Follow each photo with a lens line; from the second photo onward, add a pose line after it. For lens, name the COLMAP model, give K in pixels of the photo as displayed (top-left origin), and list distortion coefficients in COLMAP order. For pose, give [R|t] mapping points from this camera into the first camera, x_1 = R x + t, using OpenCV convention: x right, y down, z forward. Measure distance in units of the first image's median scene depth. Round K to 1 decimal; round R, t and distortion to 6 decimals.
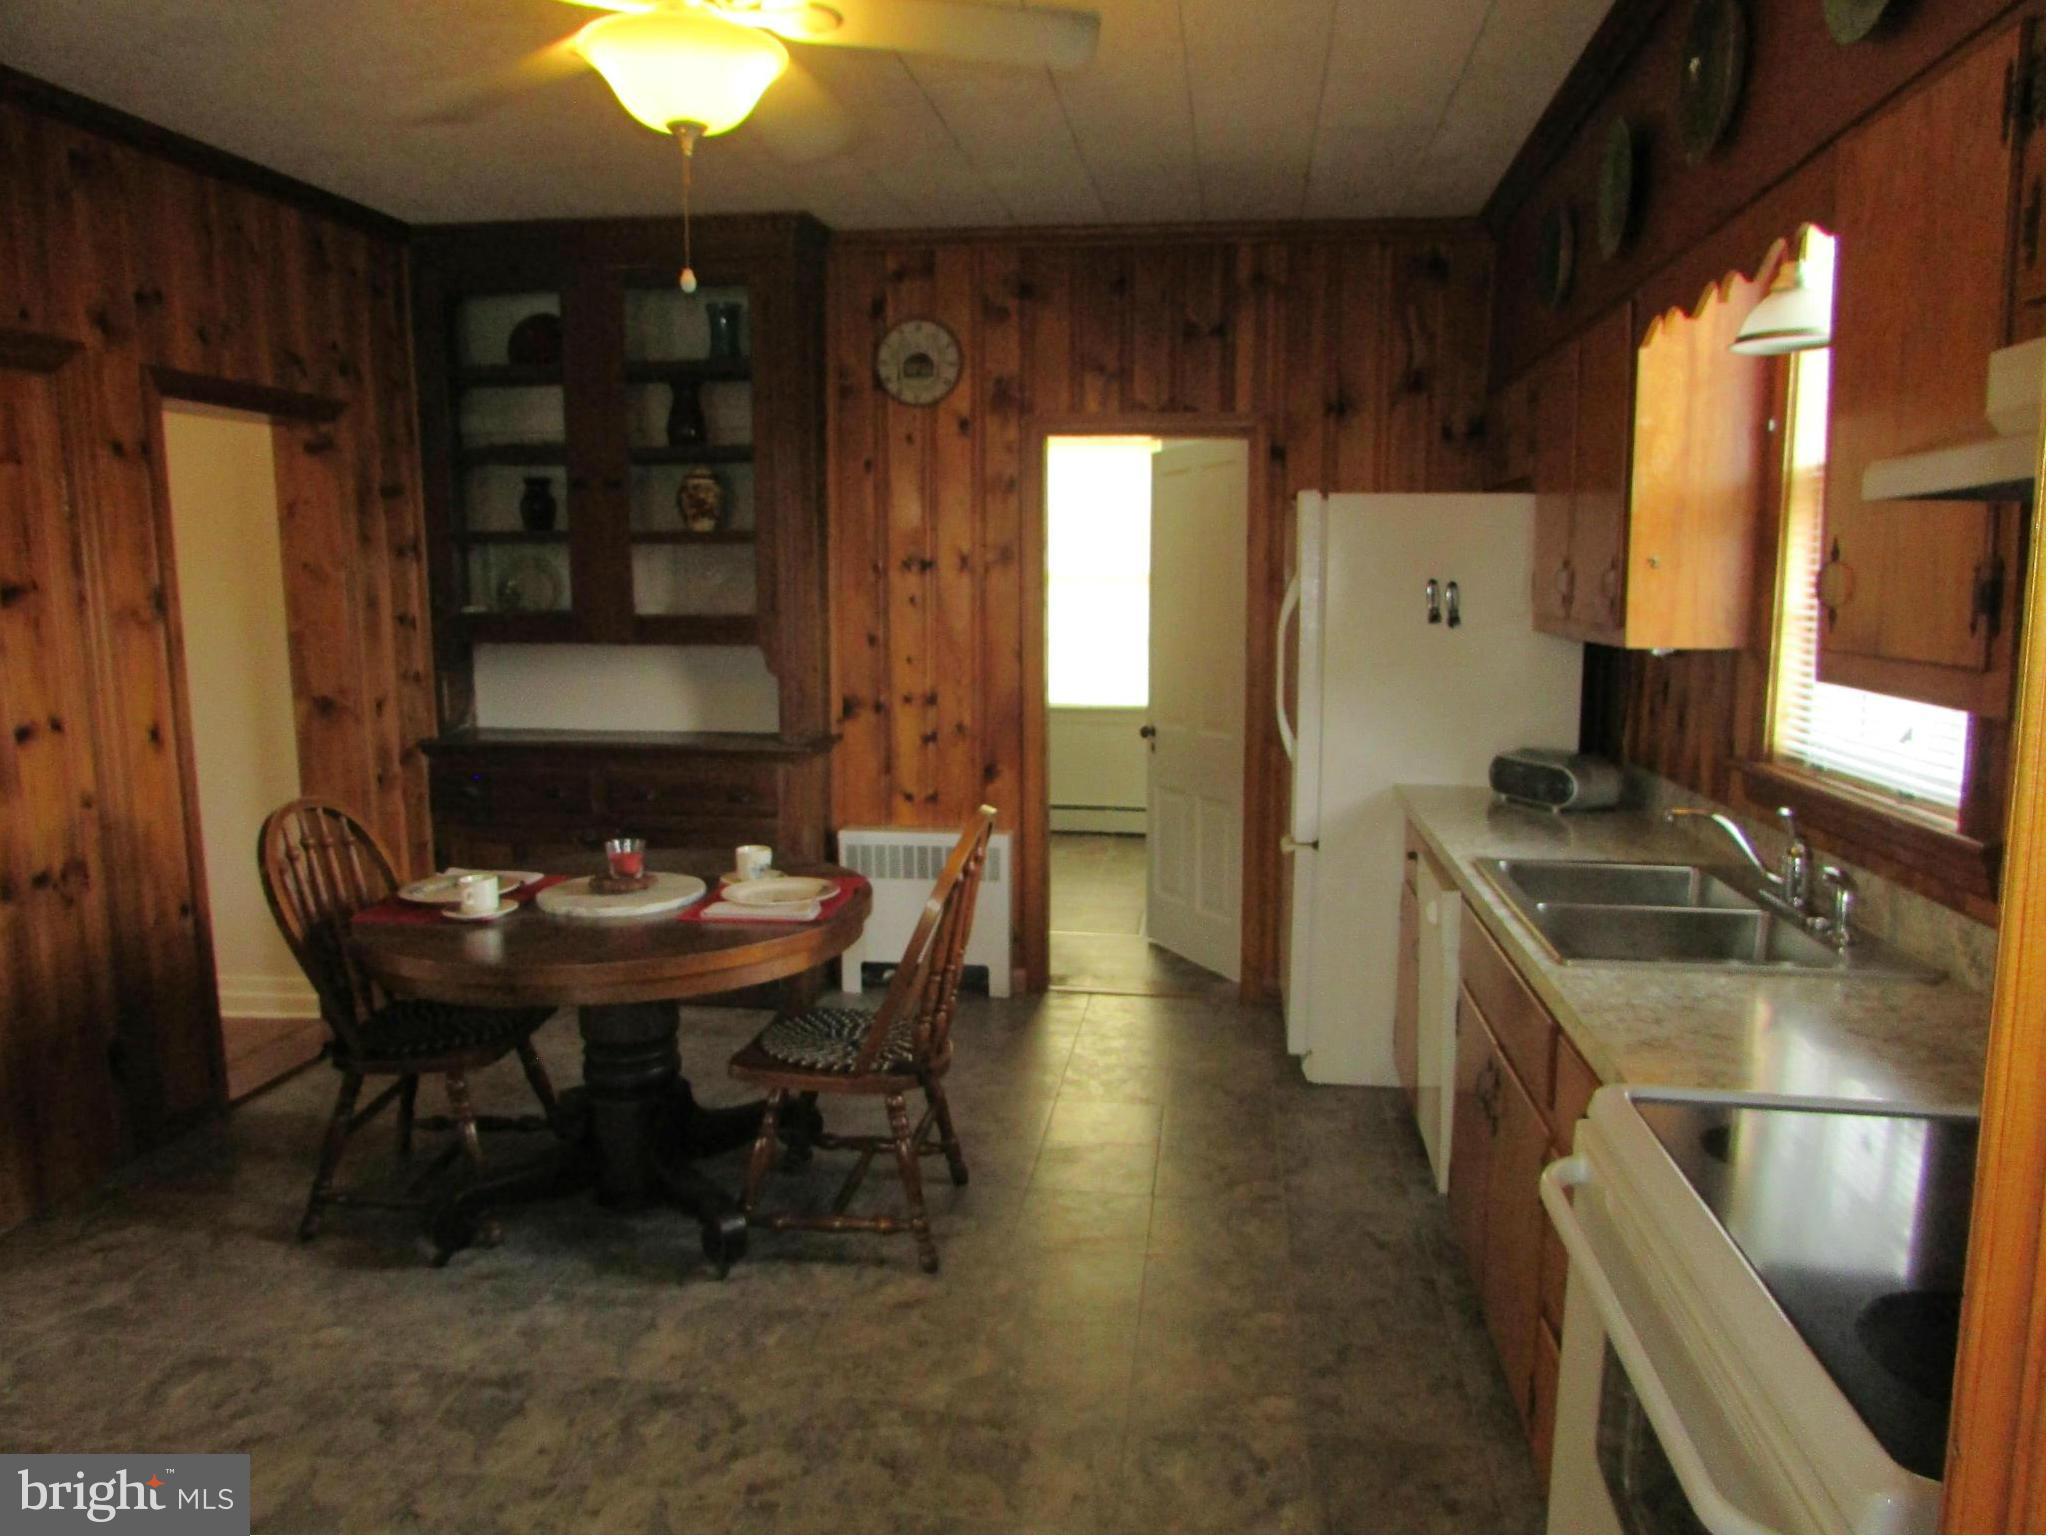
lens RADIAL K [[1425.5, 0, 1024.0], [0, 1425.5, 768.0], [0, 0, 1]] dist [-0.013775, -0.000121]
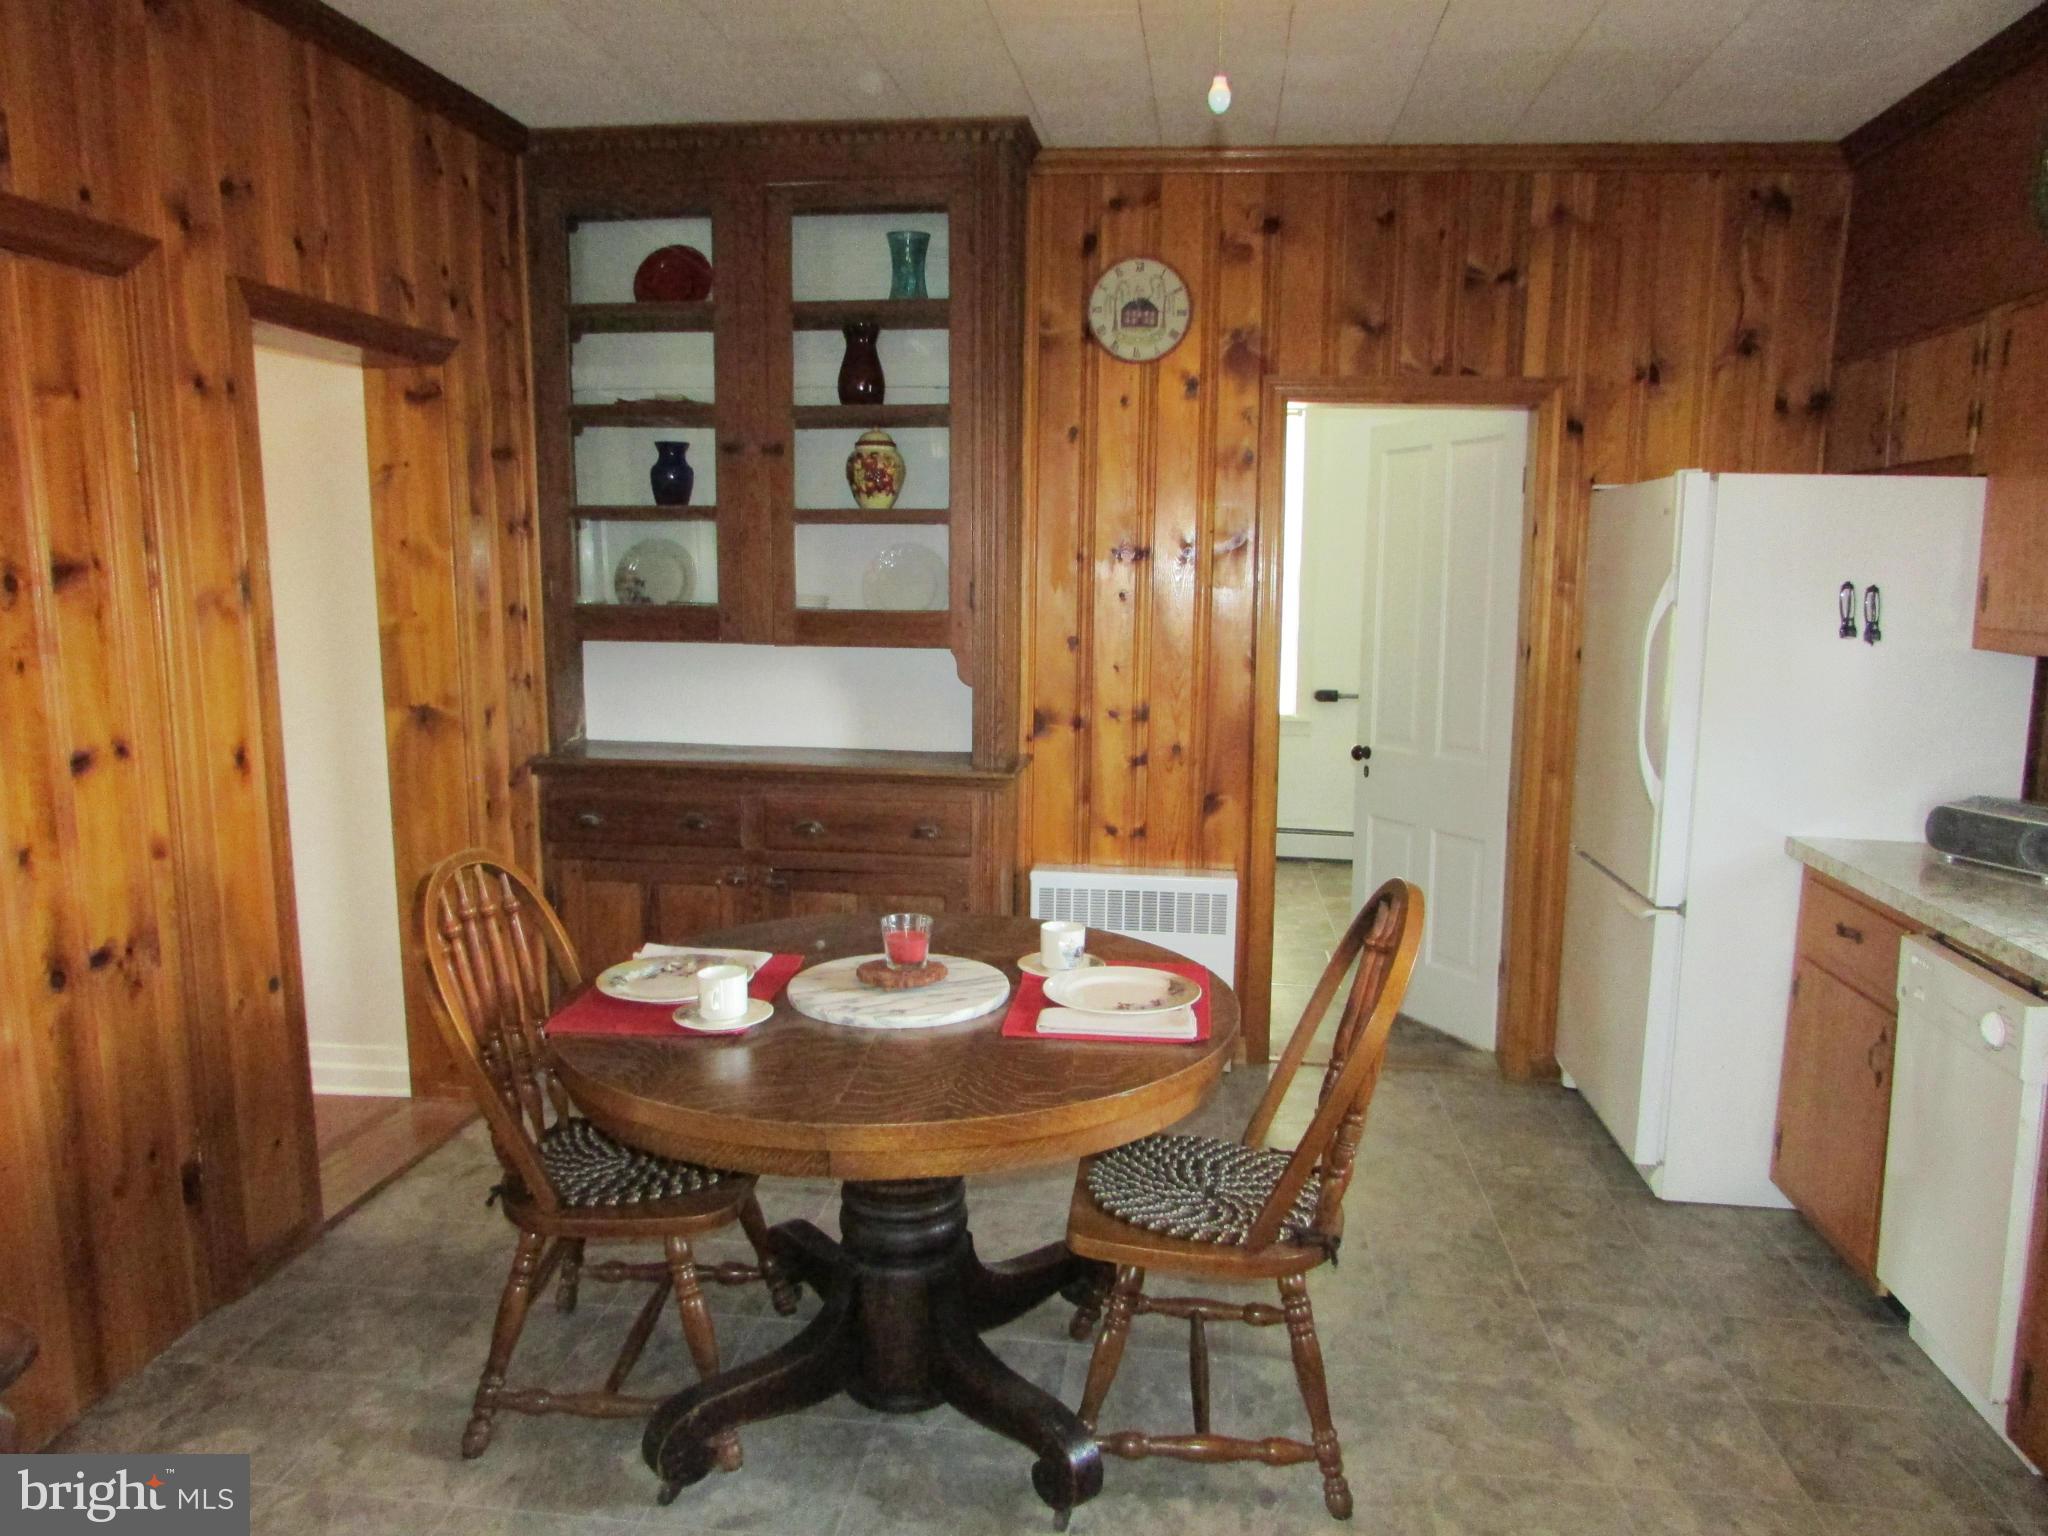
lens RADIAL K [[1425.5, 0, 1024.0], [0, 1425.5, 768.0], [0, 0, 1]] dist [-0.013775, -0.000121]
pose [[0.999709, 0.012286, 0.020749, -0.161342], [-0.012410, 0.999906, 0.005857, -0.022297], [-0.020675, -0.006112, 0.999768, 0.175494]]
